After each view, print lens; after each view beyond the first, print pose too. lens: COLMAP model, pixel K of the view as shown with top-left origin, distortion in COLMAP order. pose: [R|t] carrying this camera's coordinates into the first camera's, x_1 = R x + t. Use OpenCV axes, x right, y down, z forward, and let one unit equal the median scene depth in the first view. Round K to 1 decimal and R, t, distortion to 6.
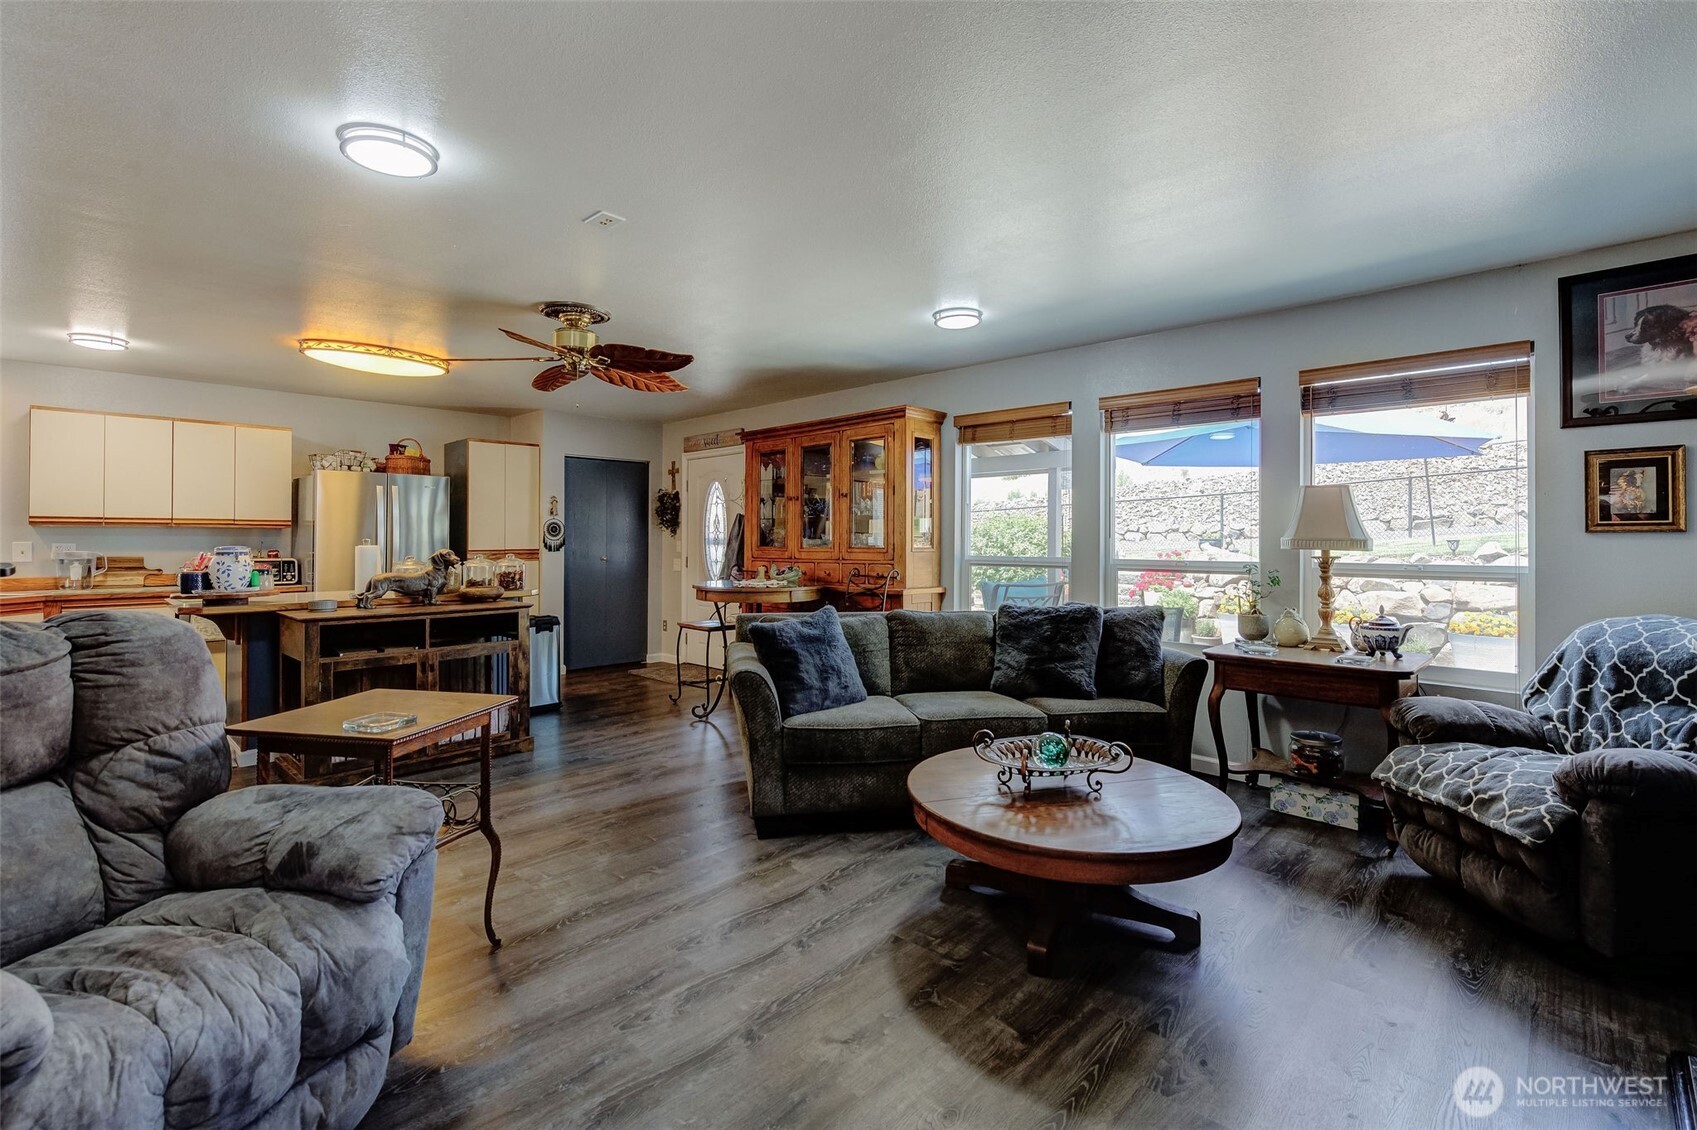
lens RADIAL K [[727.8, 0, 869.8], [0, 727.8, 526.7], [0, 0, 1]] dist [-0.000027, -0.000010]
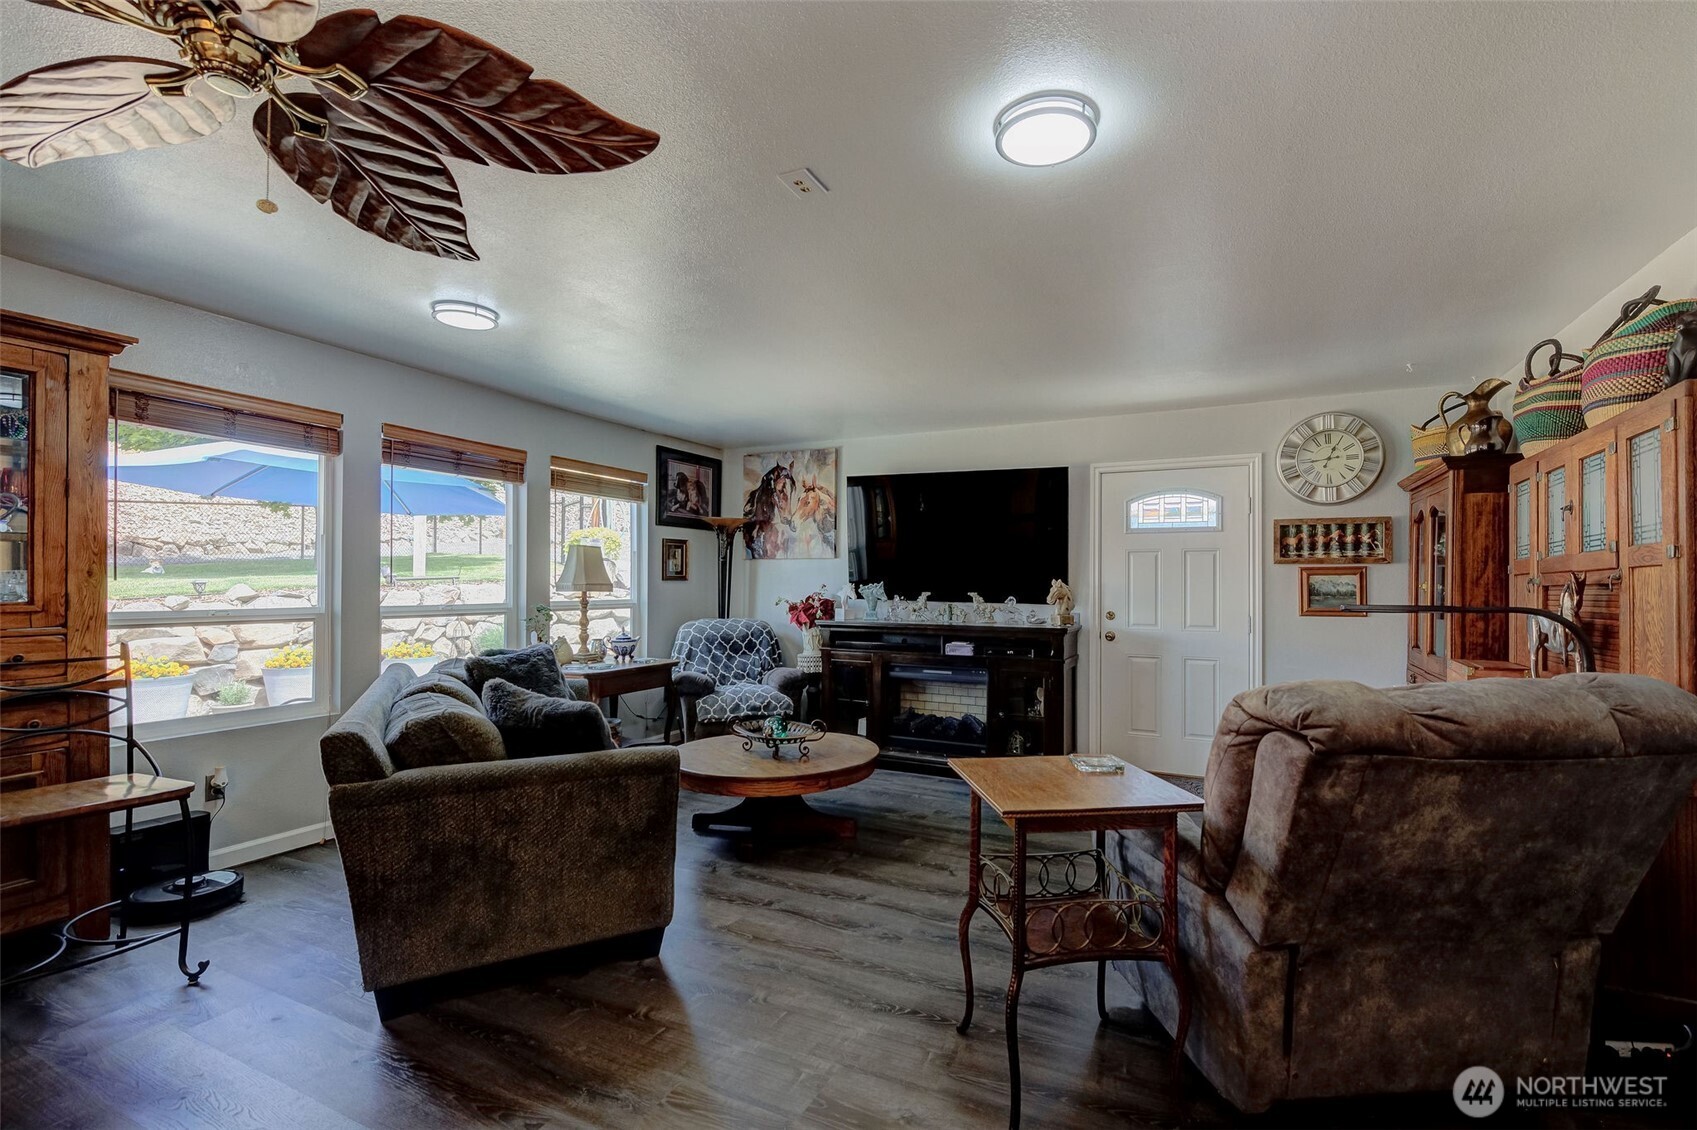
lens RADIAL K [[721.0, 0, 848.5], [0, 721.0, 565.0], [0, 0, 1]] dist [-0.001999, -0.000175]
pose [[-0.254503, 0.022311, 0.966815, -0.553379], [-0.020359, 0.999389, -0.028422, 0.006476], [-0.966858, -0.026917, -0.253893, 0.561053]]
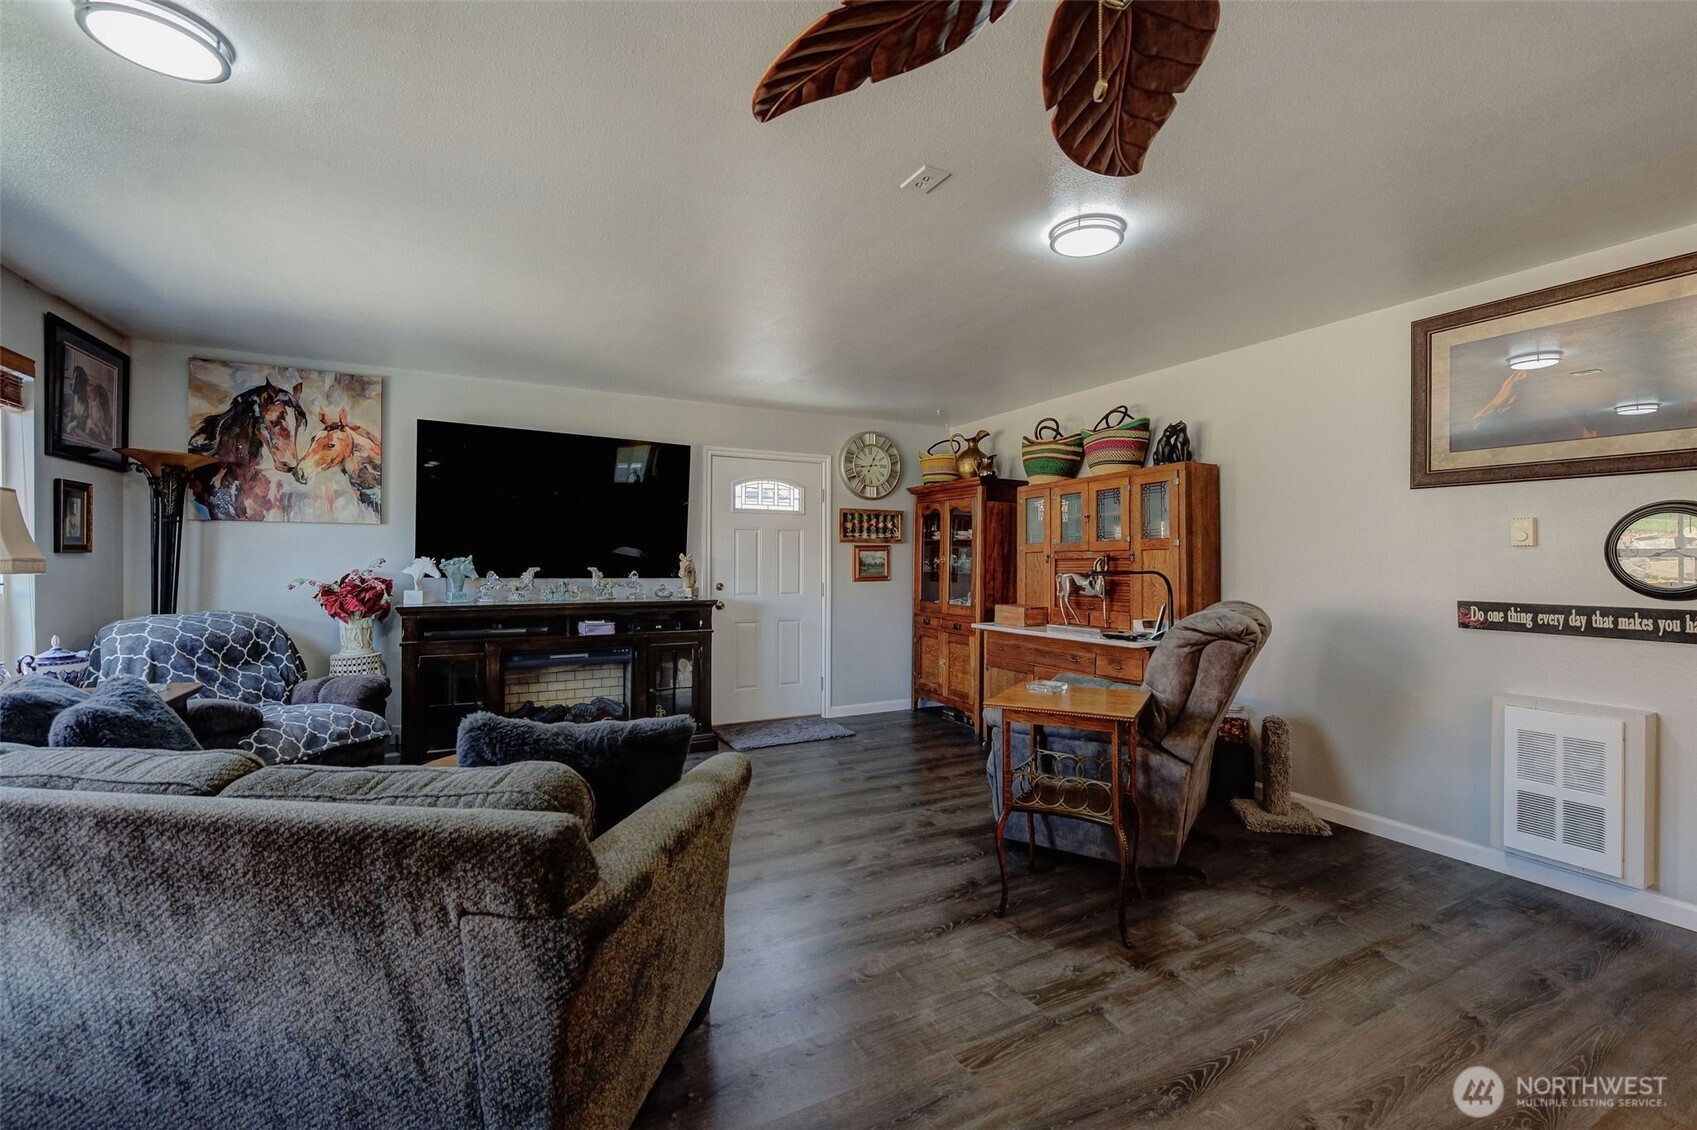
lens RADIAL K [[732.4, 0, 828.0], [0, 732.4, 558.4], [0, 0, 1]] dist [0.002363, 0.000030]
pose [[-0.927495, -0.003647, 0.373818, -0.281404], [-0.009793, 0.999846, -0.014542, 0.011742], [-0.373708, -0.017149, -0.927388, 0.885703]]
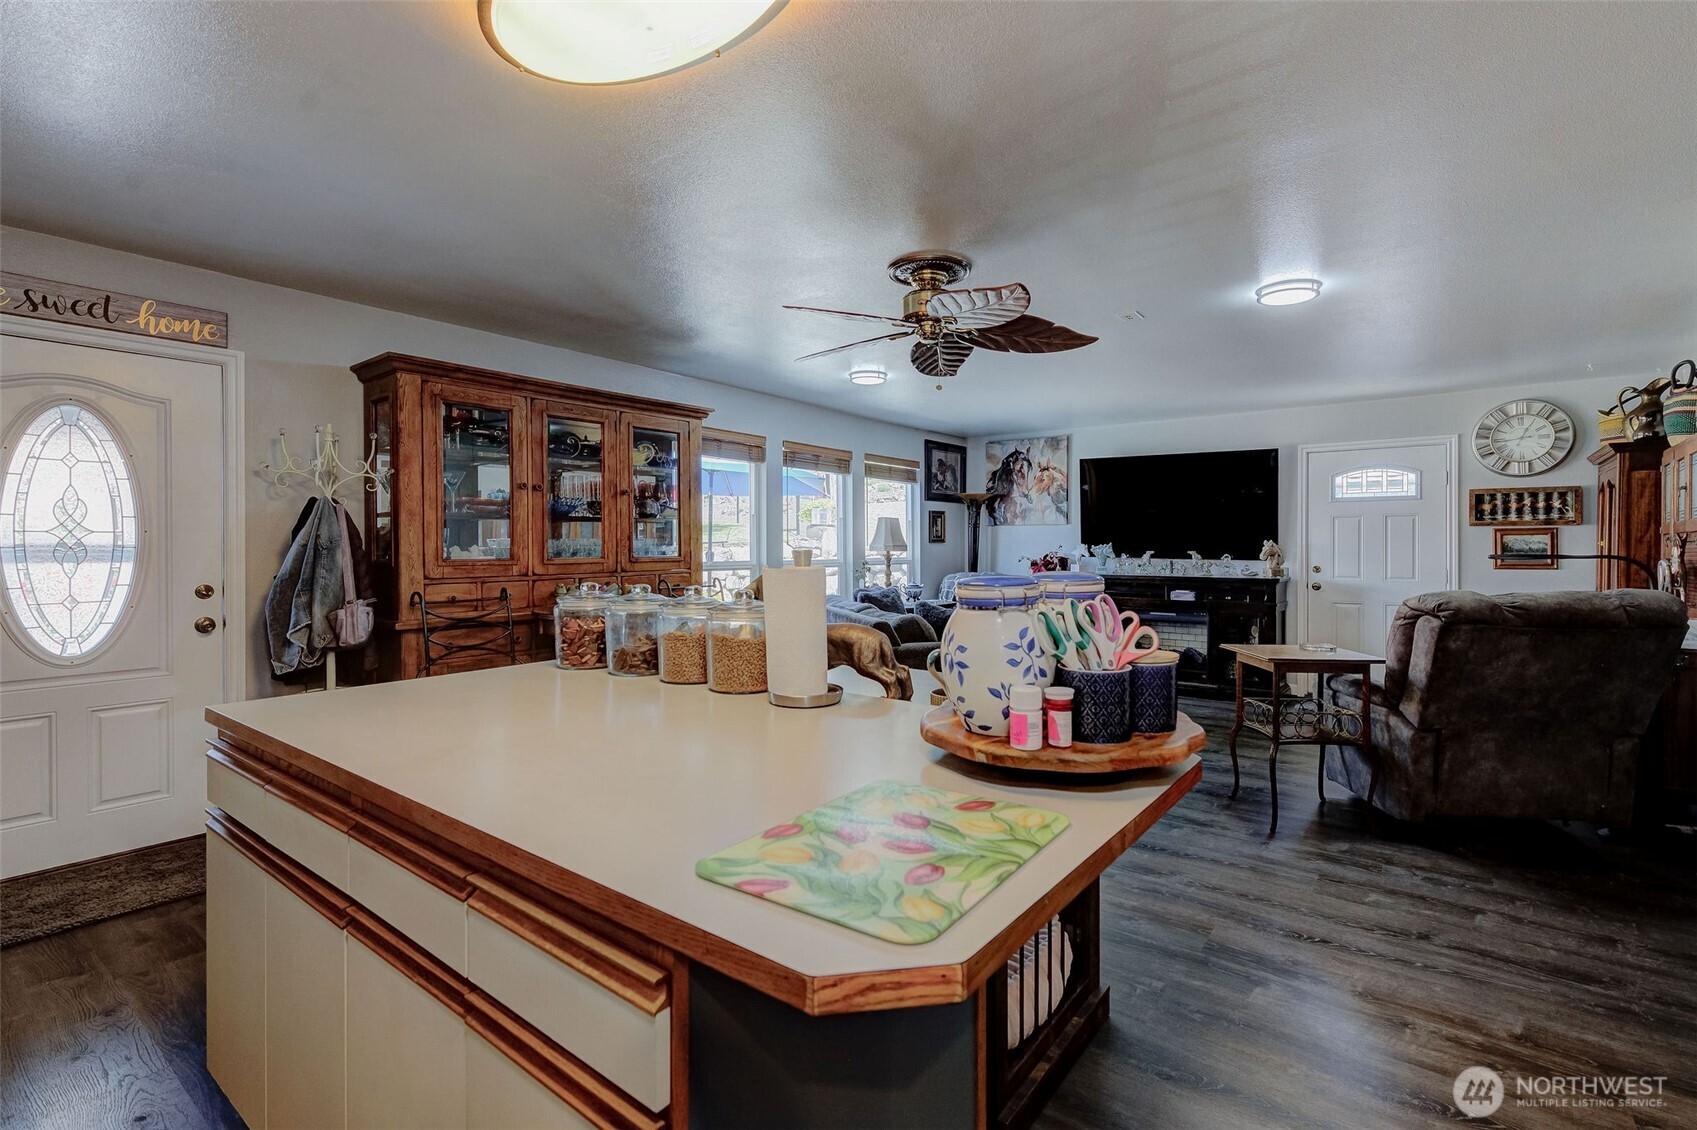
lens RADIAL K [[725.6, 0, 838.8], [0, 725.6, 538.9], [0, 0, 1]] dist [0.001359, -0.000347]
pose [[-0.036948, 0.008511, 0.999281, -0.842932], [-0.015926, 0.999832, -0.009104, 0.012478], [-0.999190, -0.016251, -0.036806, 0.782567]]
